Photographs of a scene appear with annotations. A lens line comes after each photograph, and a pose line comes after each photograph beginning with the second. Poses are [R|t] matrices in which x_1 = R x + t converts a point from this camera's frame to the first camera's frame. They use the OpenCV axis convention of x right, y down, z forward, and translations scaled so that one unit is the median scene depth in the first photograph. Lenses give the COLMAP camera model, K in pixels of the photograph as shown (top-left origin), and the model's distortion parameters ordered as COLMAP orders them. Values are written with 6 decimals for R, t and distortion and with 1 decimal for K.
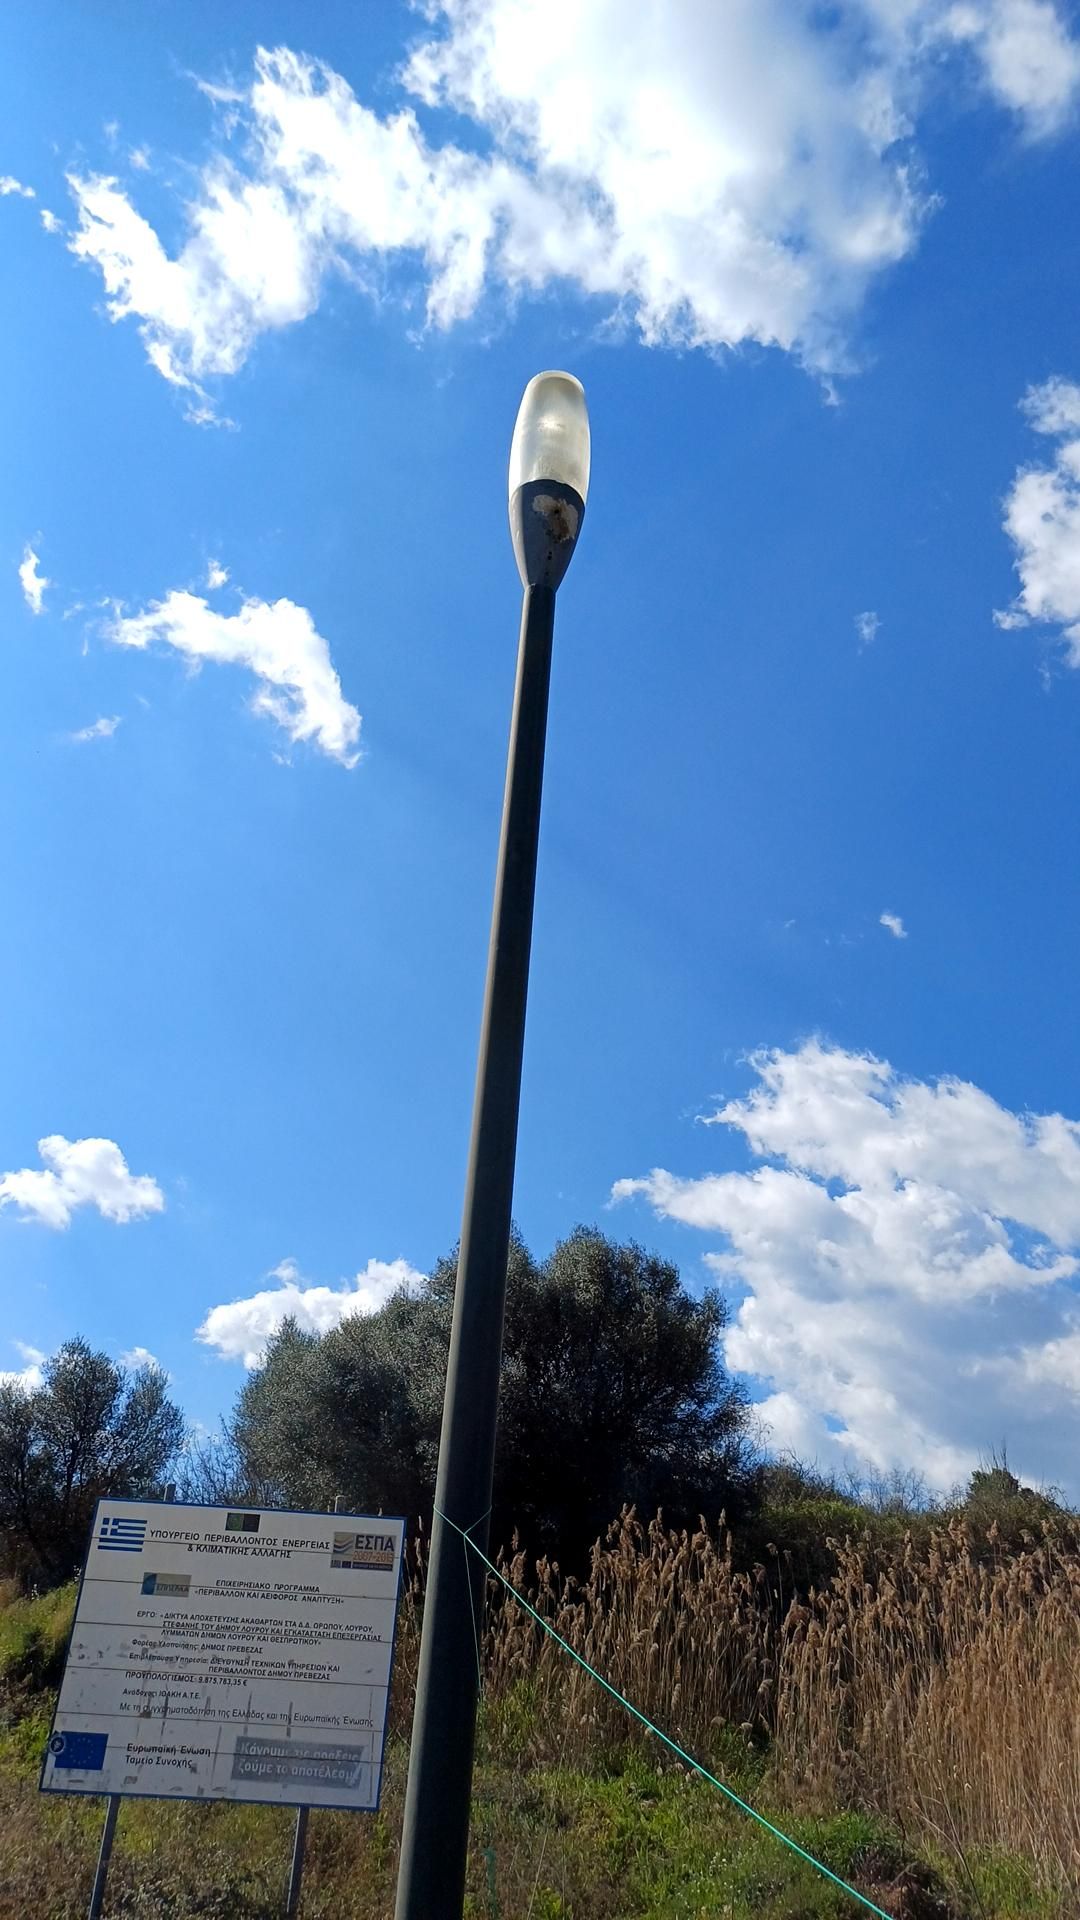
lens RADIAL K [[1260.2, 0, 484.4], [0, 1260.2, 986.9], [0, 0, 1]] dist [0.019096, -0.000901]
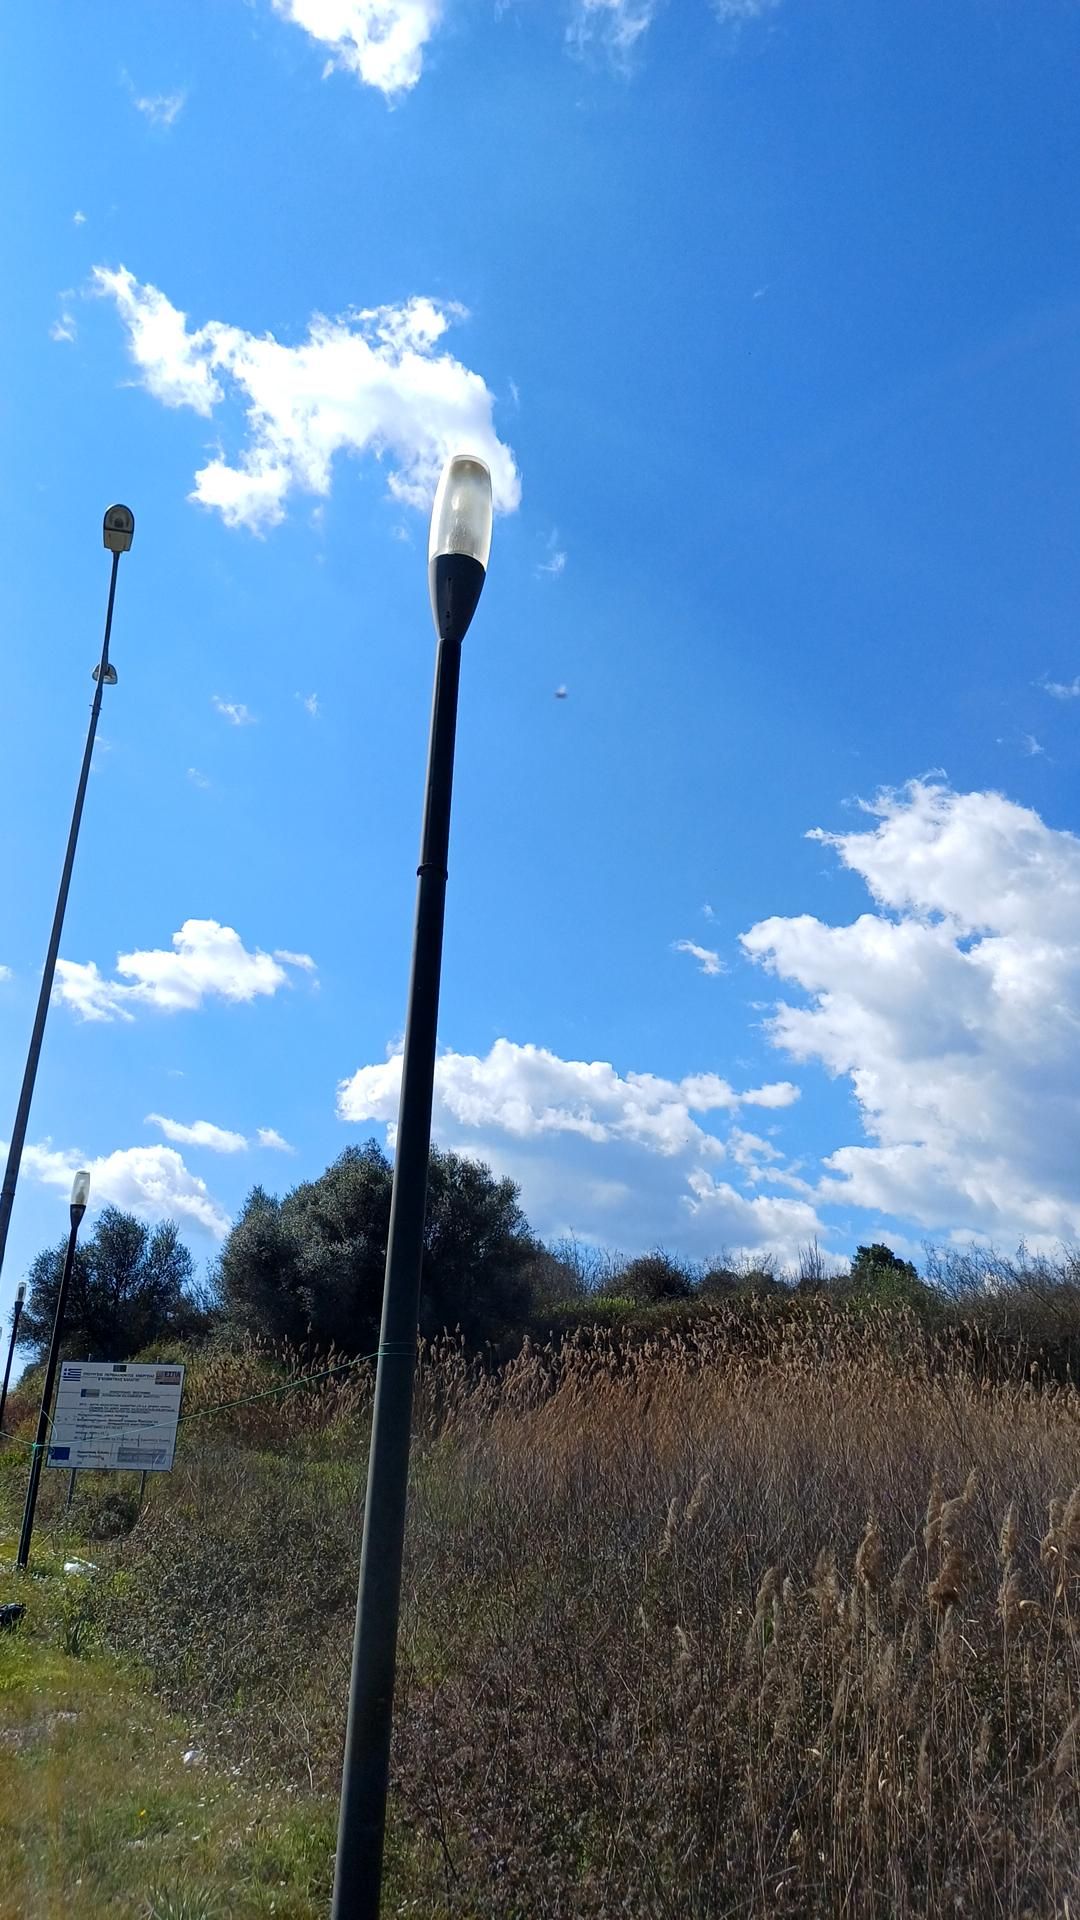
lens RADIAL K [[1438.4, 0, 530.2], [0, 1438.4, 922.4], [0, 0, 1]] dist [0.143976, -0.180327]
pose [[0.996011, -0.045363, -0.076842, 0.443975], [0.058195, 0.983025, 0.173996, -0.454098], [0.067645, -0.177774, 0.981744, -0.824103]]
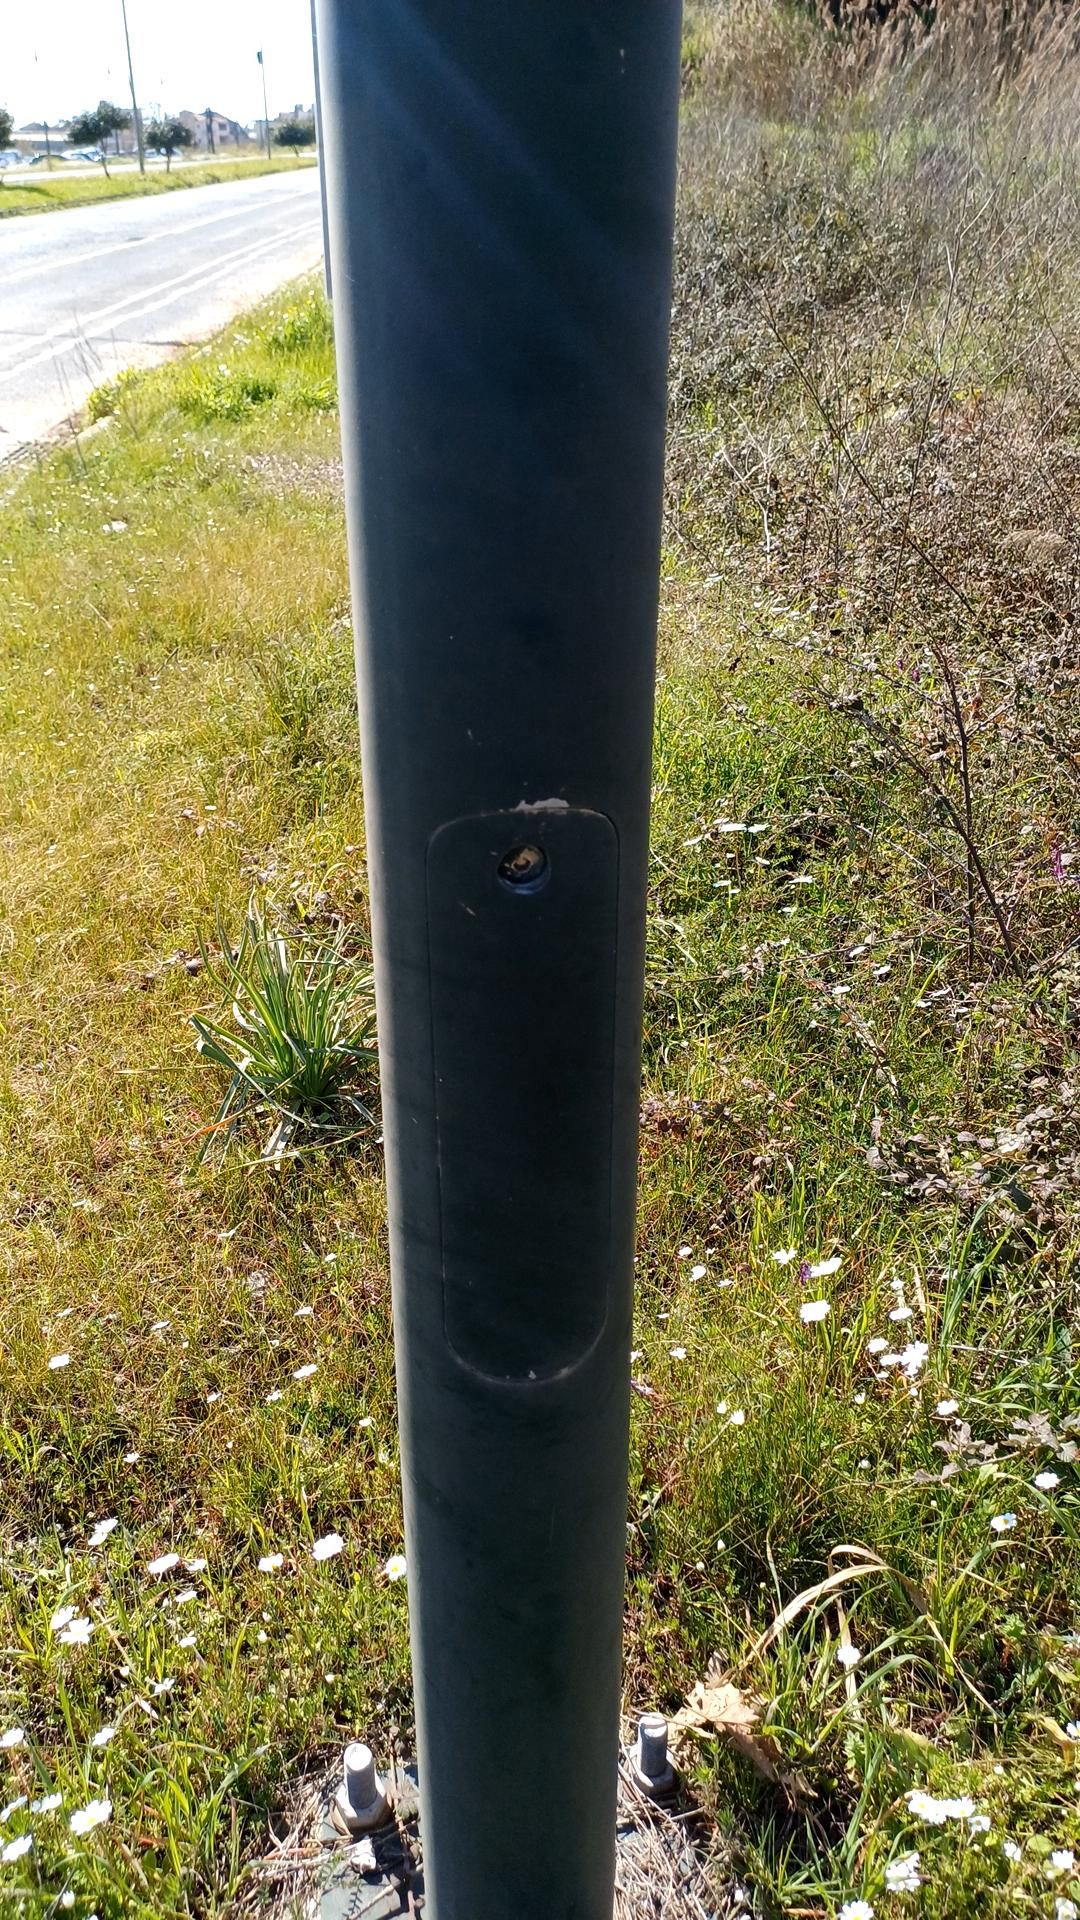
lens RADIAL K [[1438.4, 0, 530.2], [0, 1438.4, 922.4], [0, 0, 1]] dist [0.143976, -0.180327]
pose [[0.909883, 0.136758, -0.391676, 0.407862], [0.257103, 0.555071, 0.791072, -0.304782], [0.325593, -0.820484, 0.469888, -0.621360]]
